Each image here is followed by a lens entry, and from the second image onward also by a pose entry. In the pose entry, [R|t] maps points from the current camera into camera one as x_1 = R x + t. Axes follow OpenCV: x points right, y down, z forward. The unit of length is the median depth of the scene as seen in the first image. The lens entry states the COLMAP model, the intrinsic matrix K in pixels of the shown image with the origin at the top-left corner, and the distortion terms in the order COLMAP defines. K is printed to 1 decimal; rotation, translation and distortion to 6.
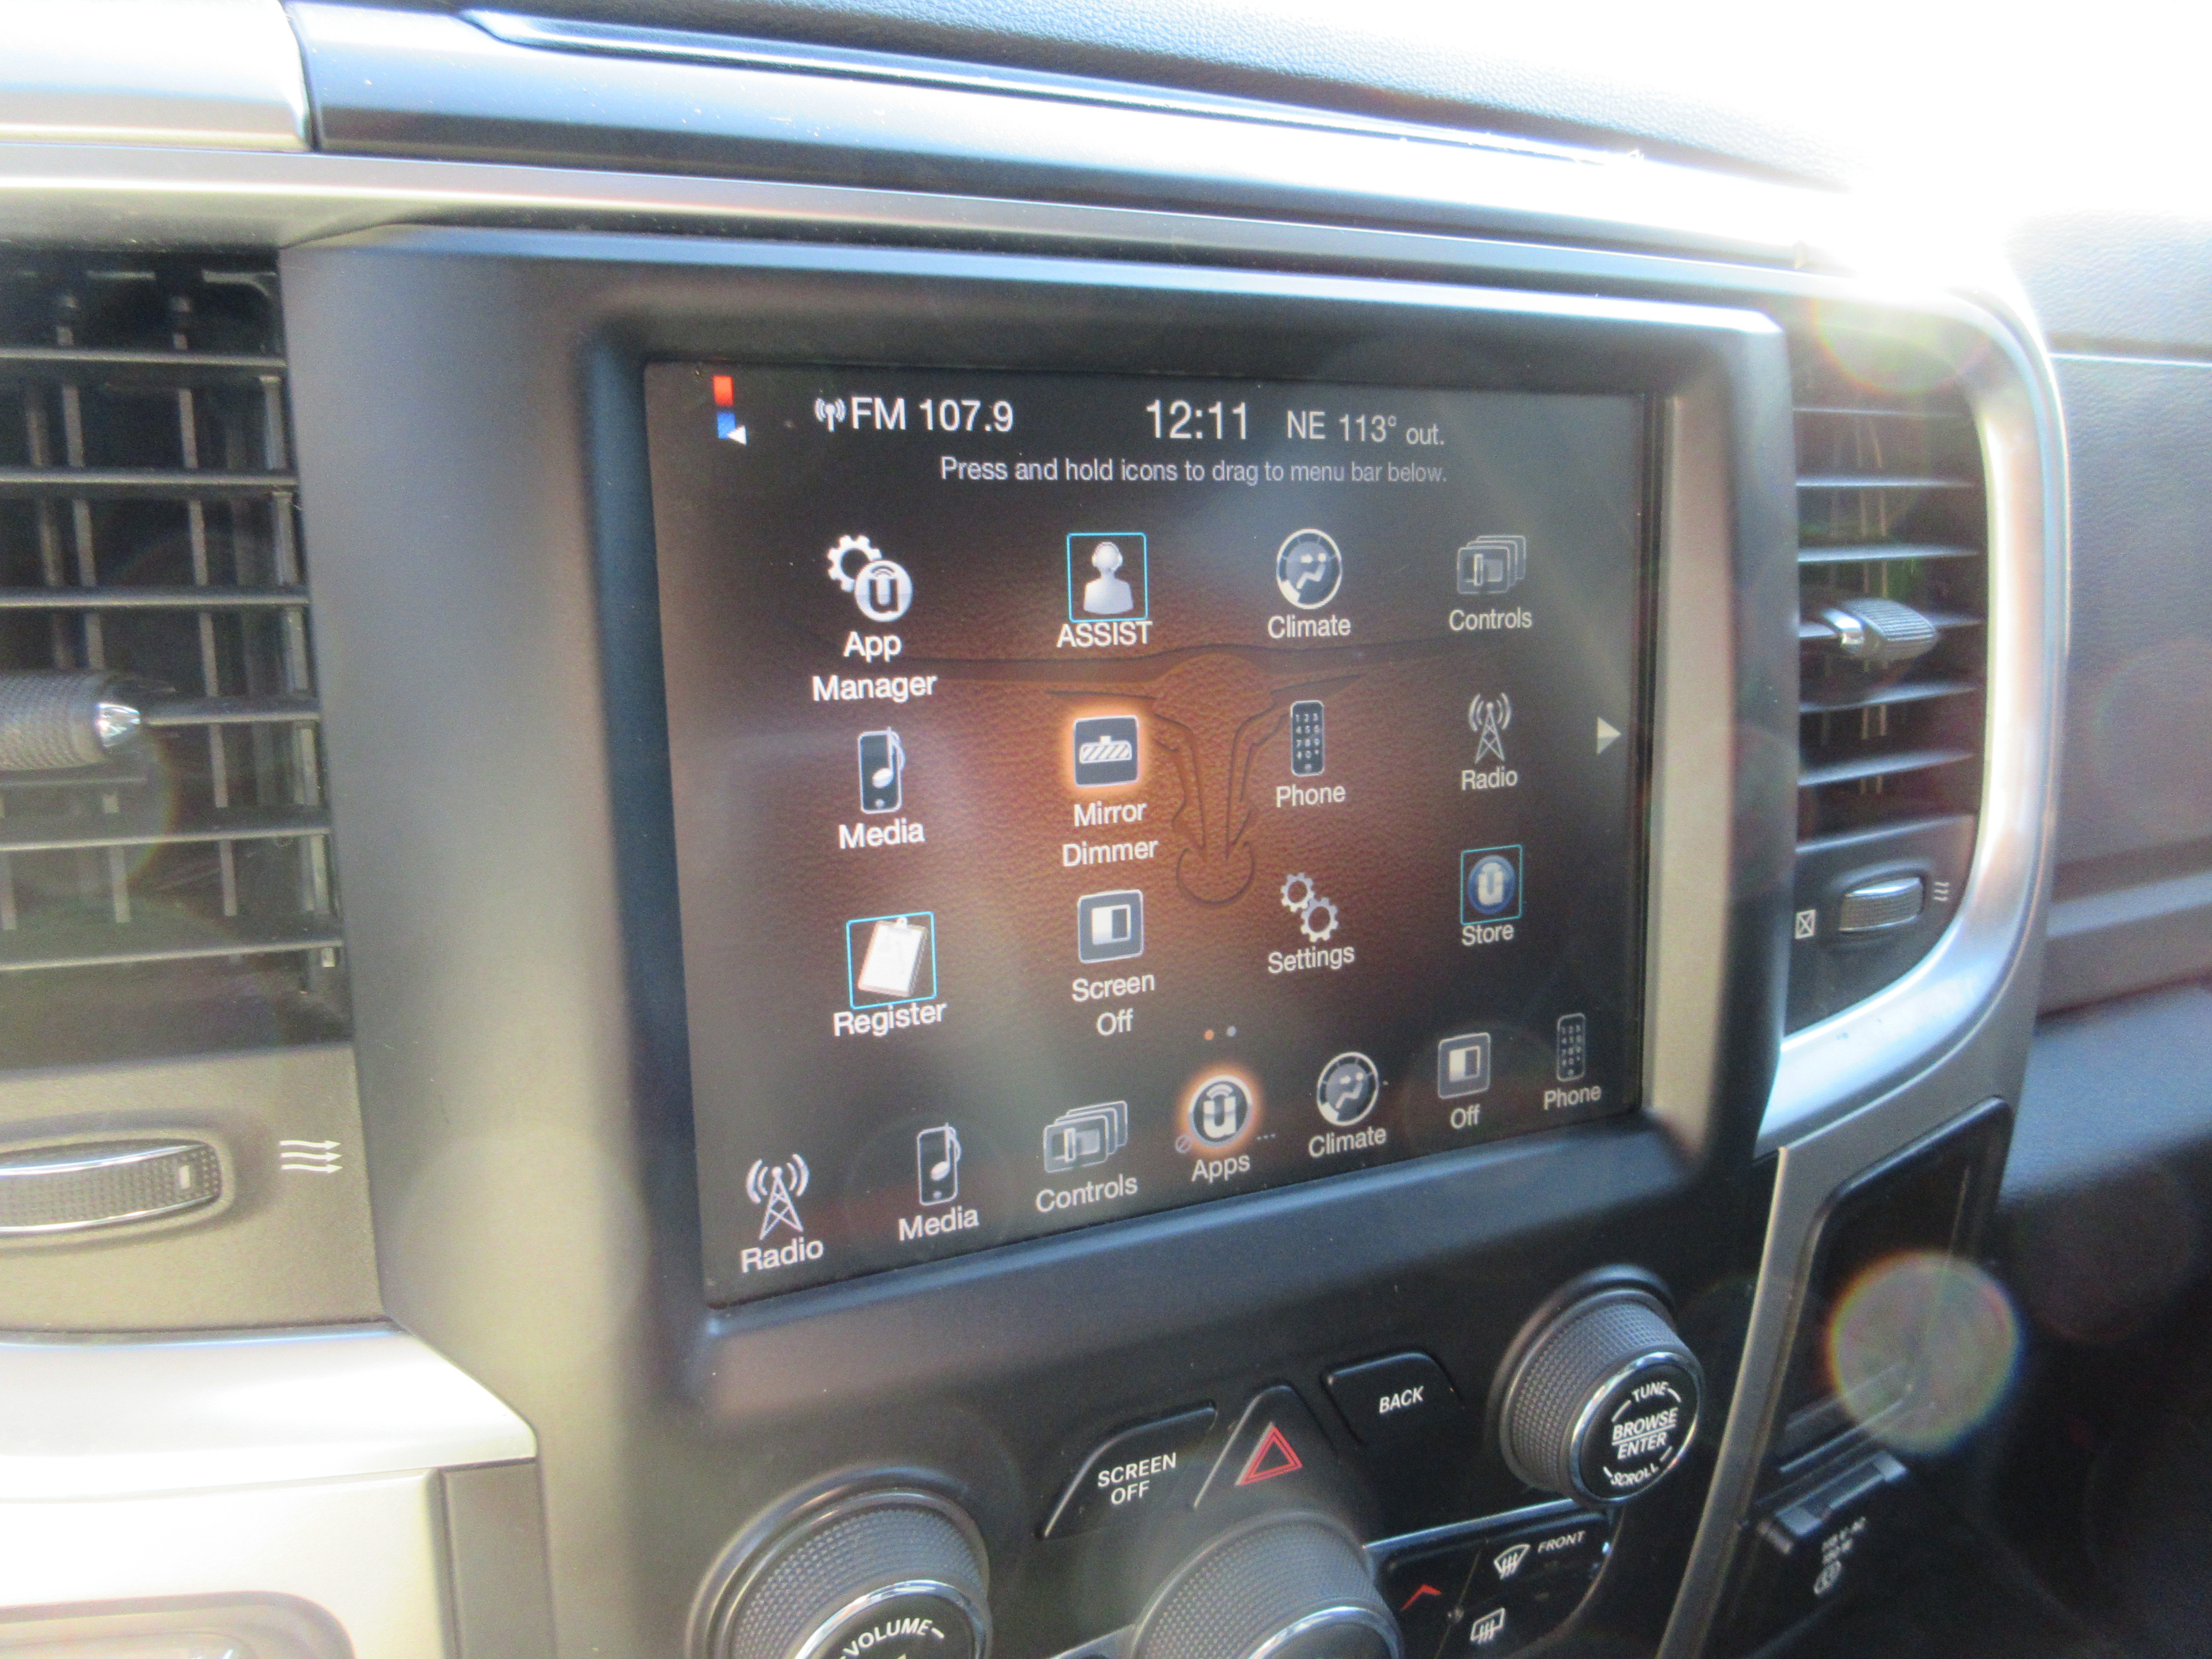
lens RADIAL K [[1621.9, 0, 1105.4], [0, 1621.9, 832.4], [0, 0, 1]] dist [0.007915, -0.006514]
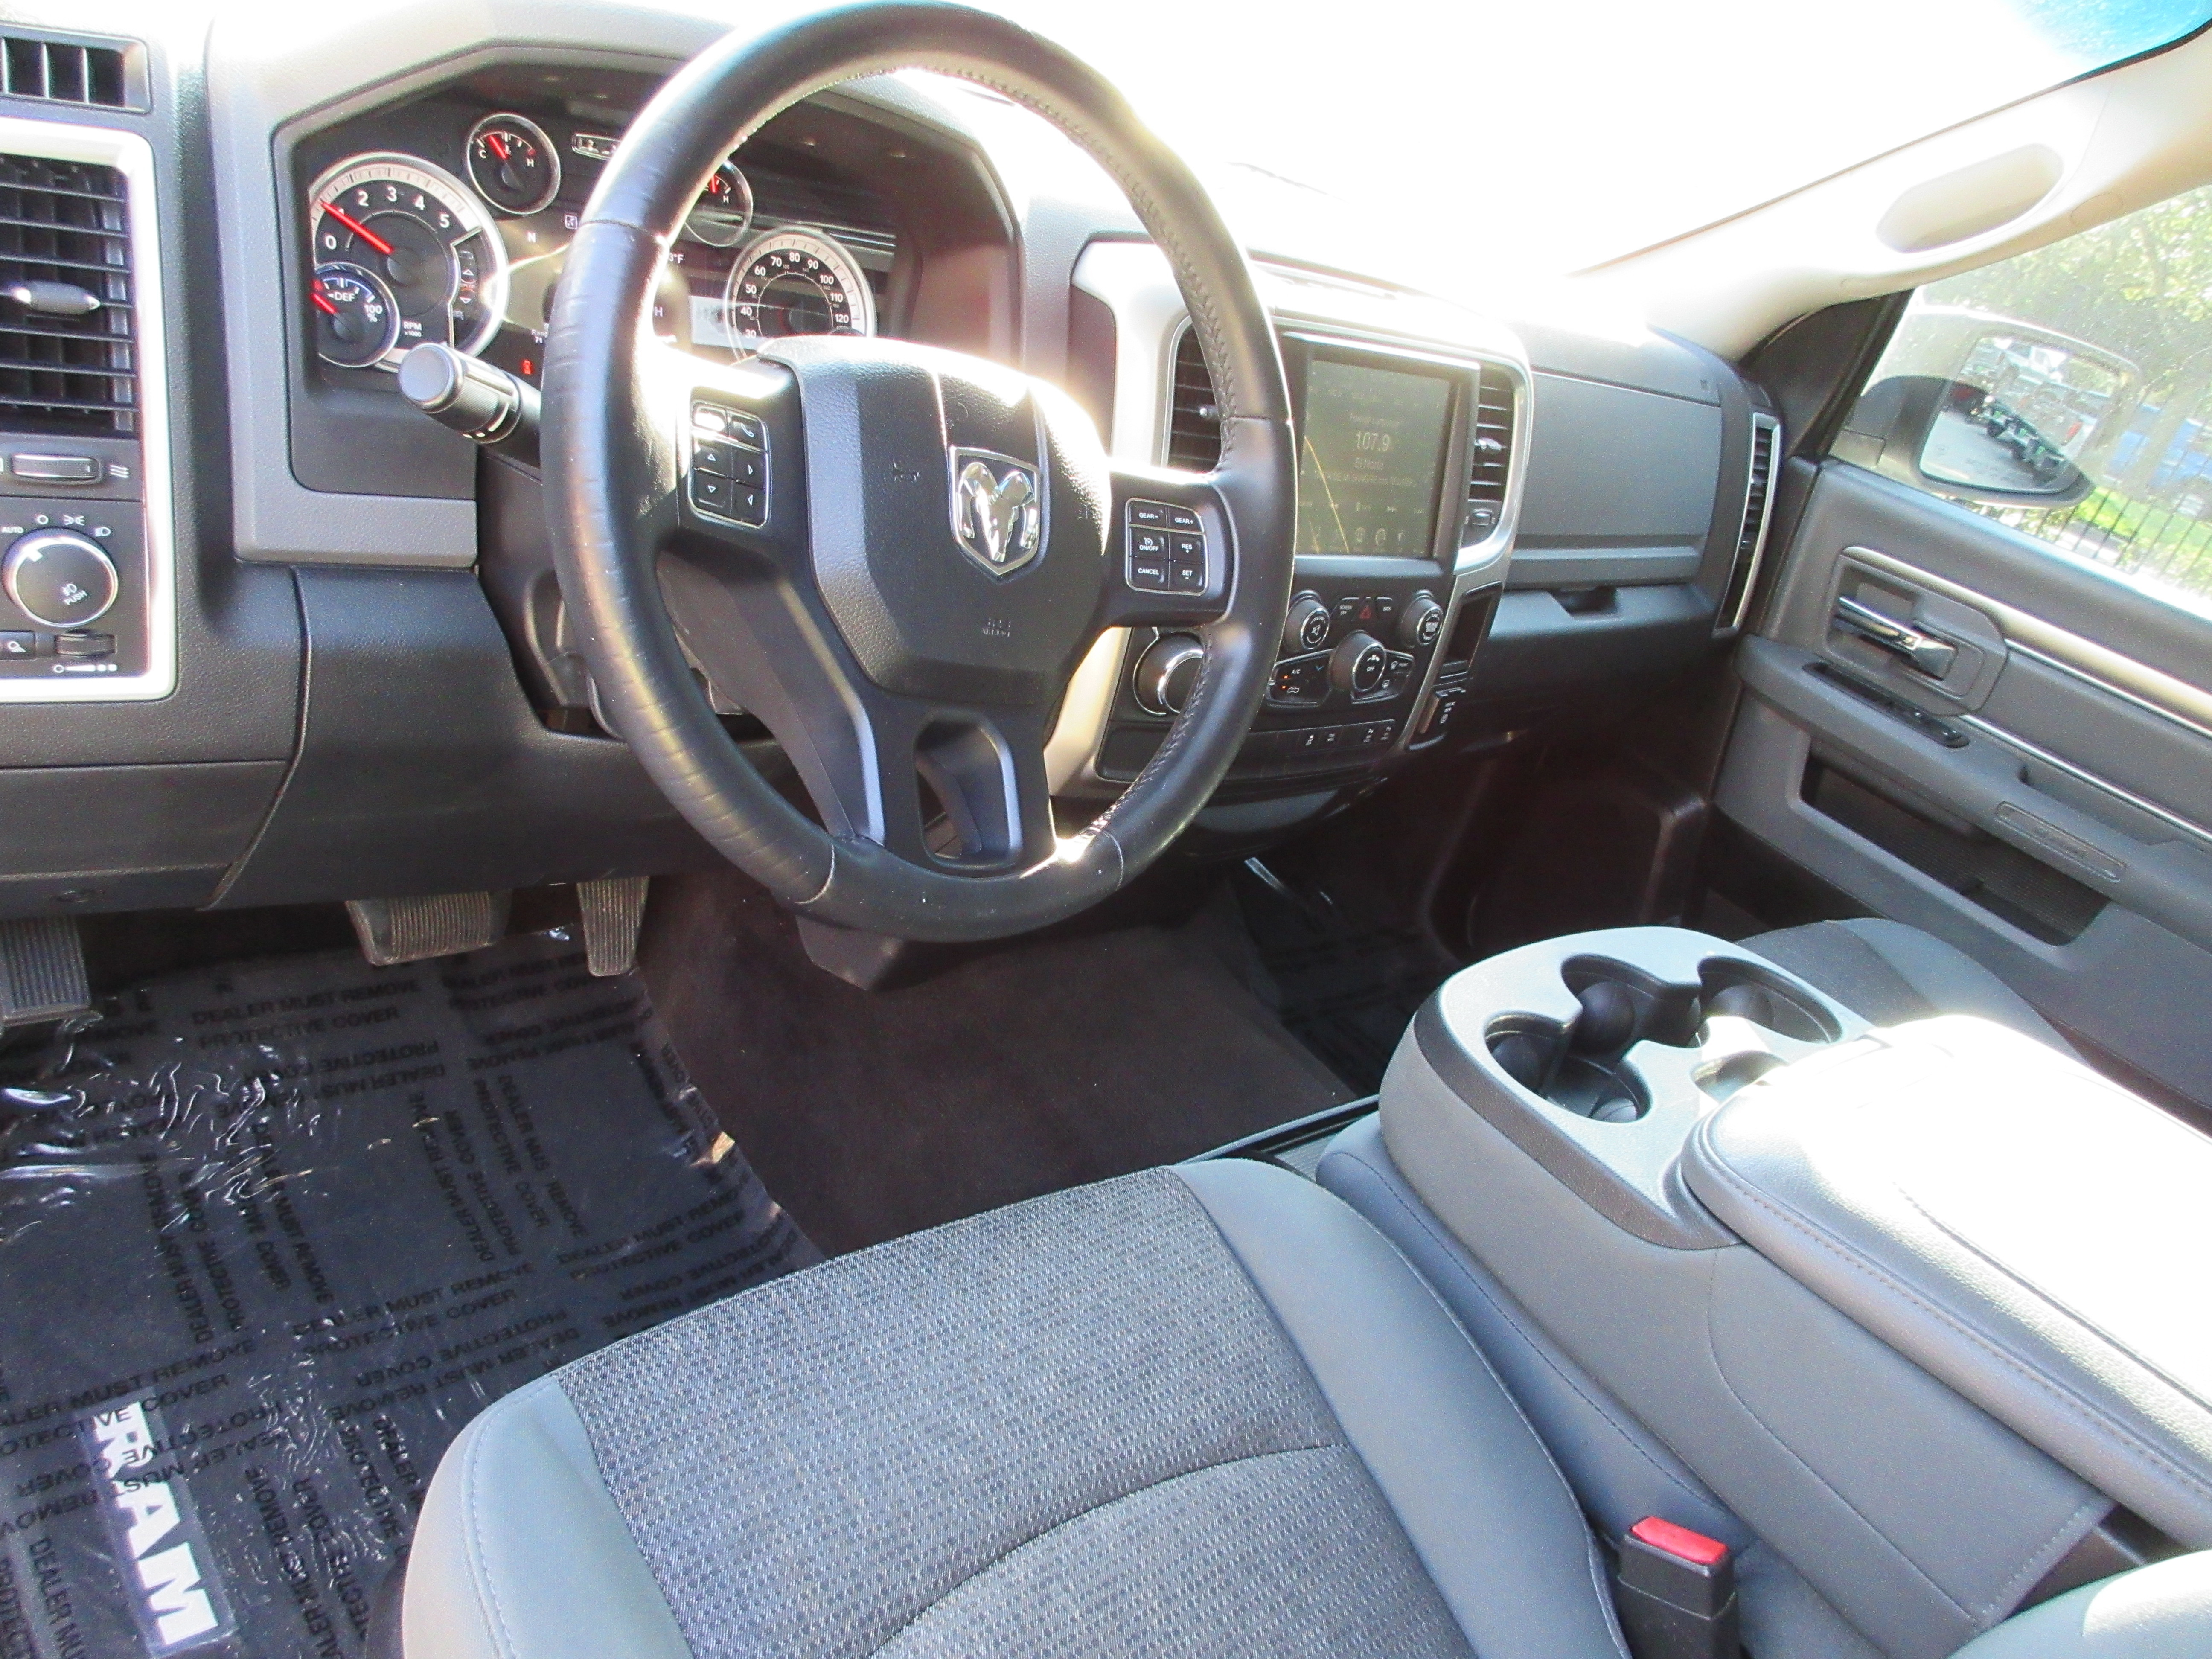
lens RADIAL K [[1621.9, 0, 1108.4], [0, 1621.9, 828.2], [0, 0, 1]] dist [0.007915, -0.006514]
pose [[0.944317, 0.036043, 0.327058, -2.003494], [-0.069788, 0.993307, 0.092033, 0.607317], [-0.321551, -0.109733, 0.940512, -3.037828]]
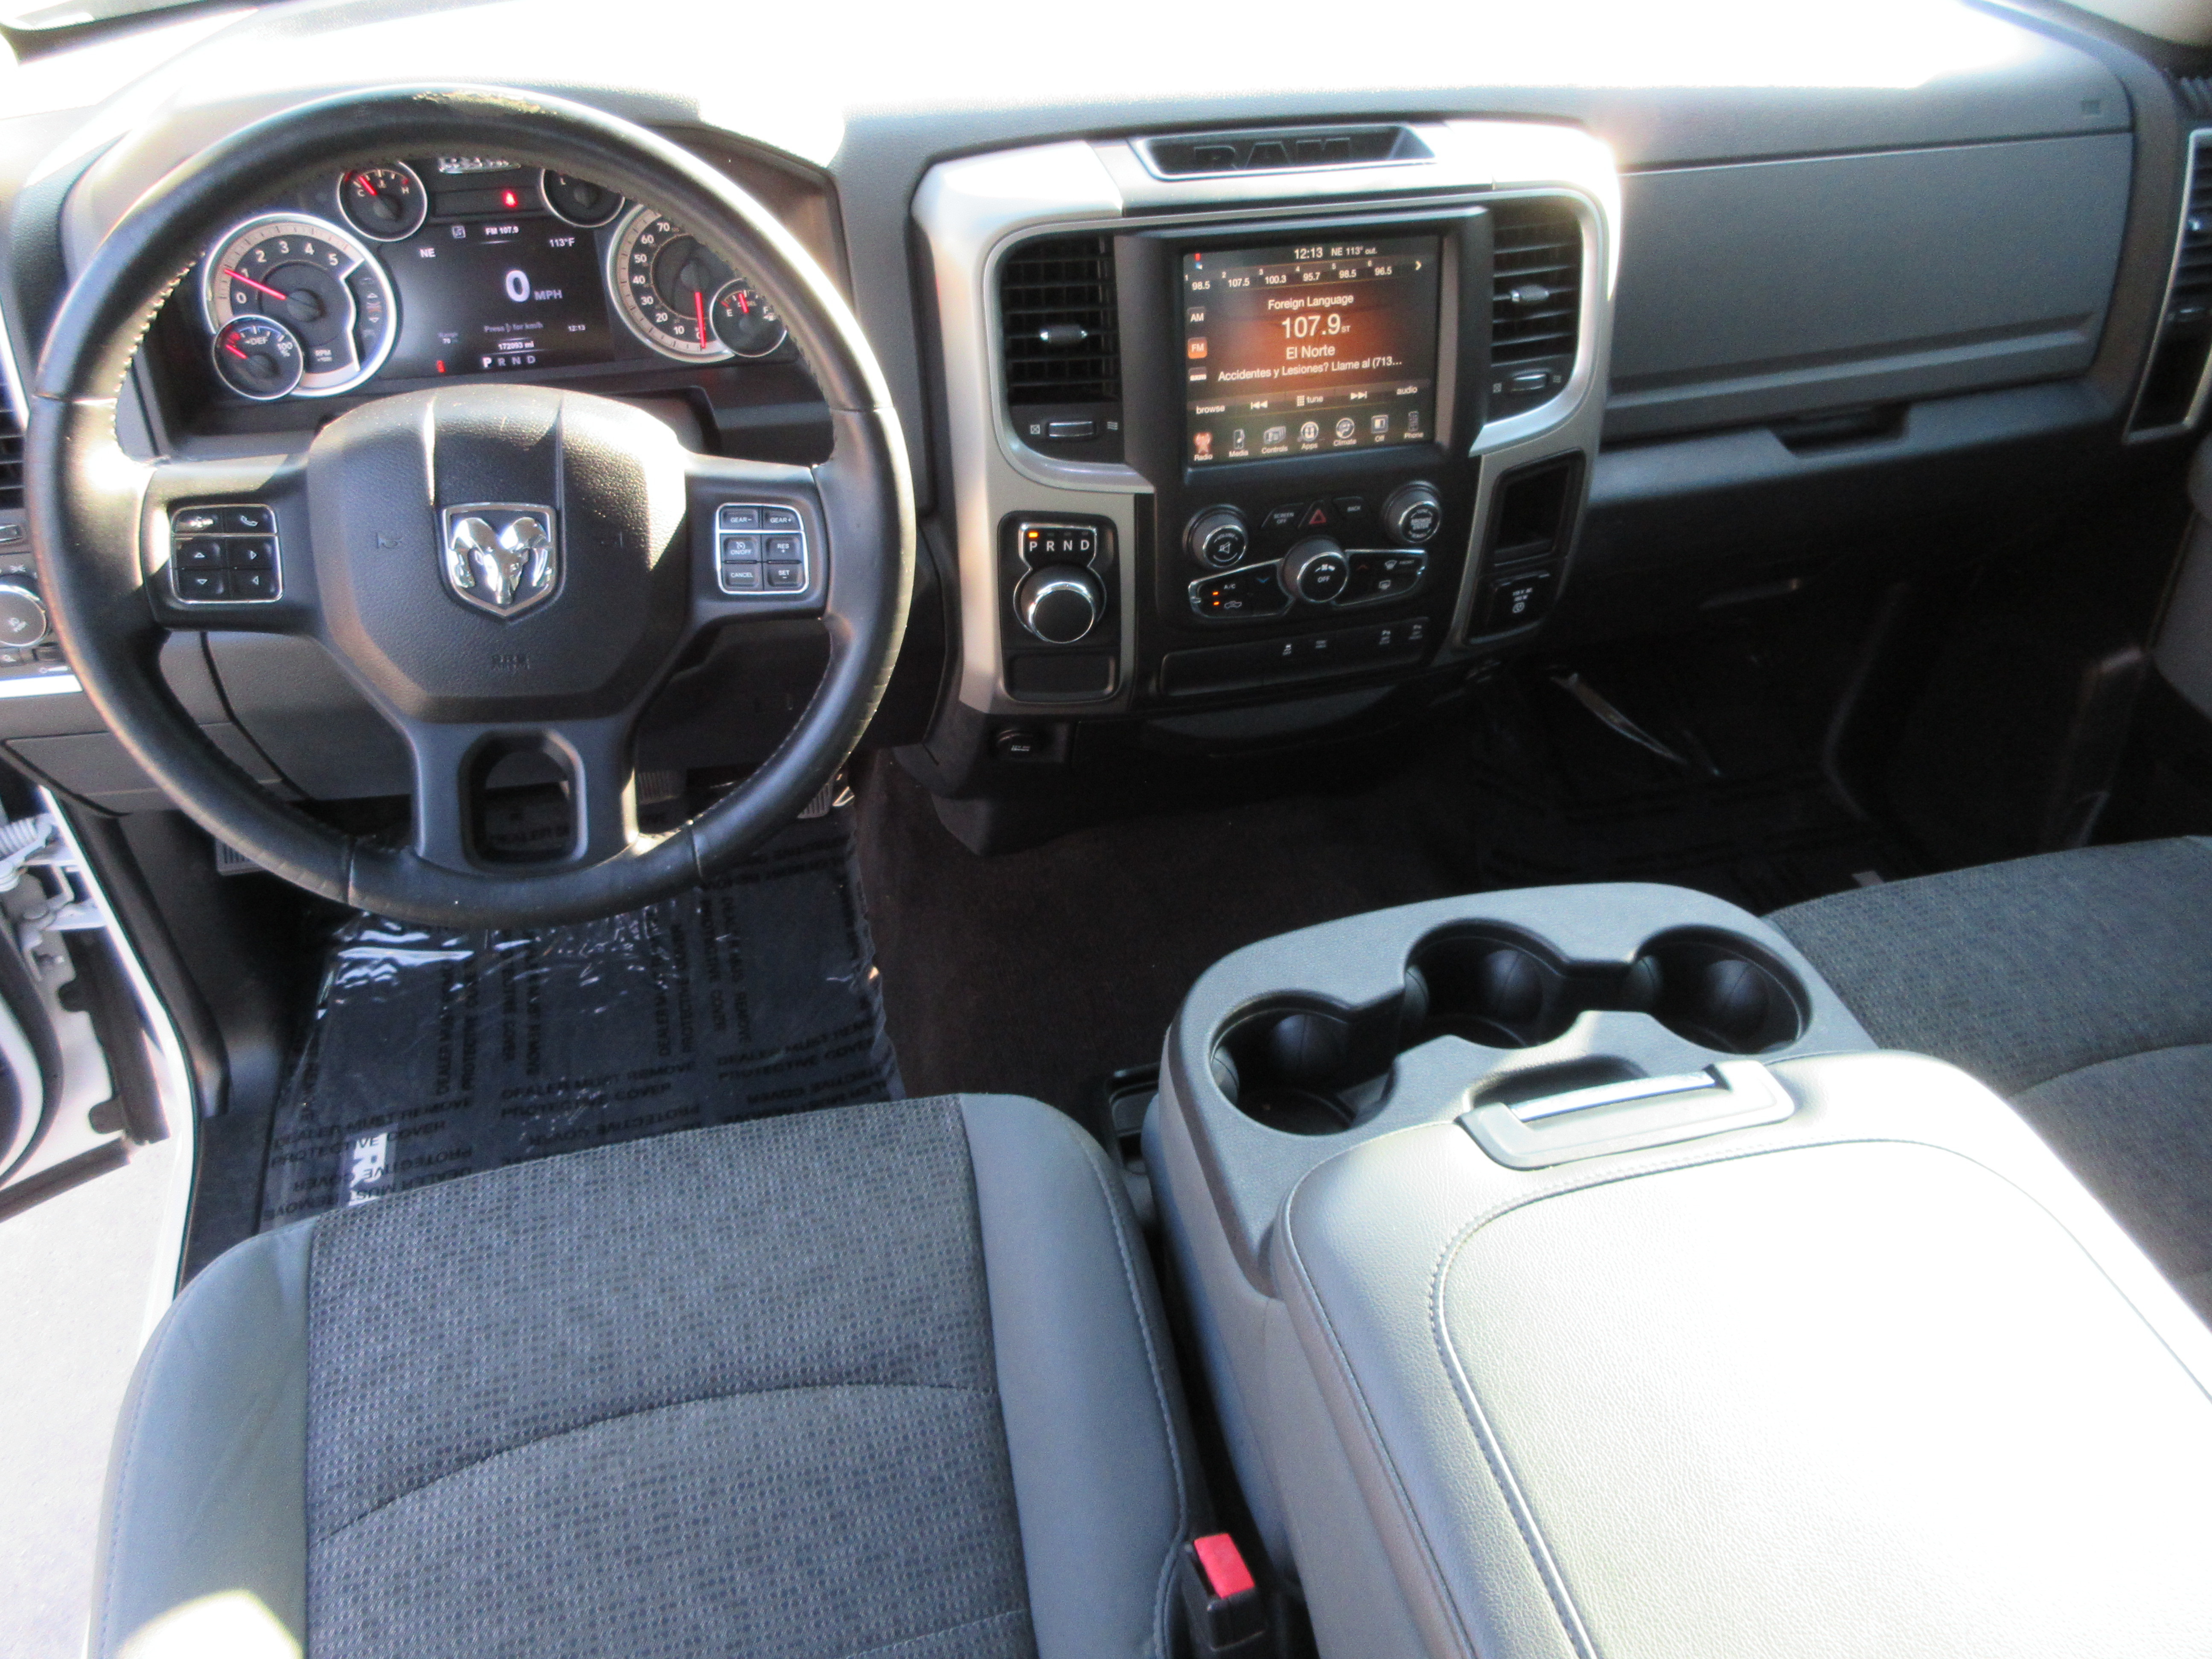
lens RADIAL K [[1621.9, 0, 1127.0], [0, 1621.9, 824.9], [0, 0, 1]] dist [0.007915, -0.006514]
pose [[0.985470, 0.056855, -0.160051, 0.323671], [-0.008048, 0.956883, 0.290362, -0.058321], [0.169659, -0.284855, 0.943437, -3.139516]]
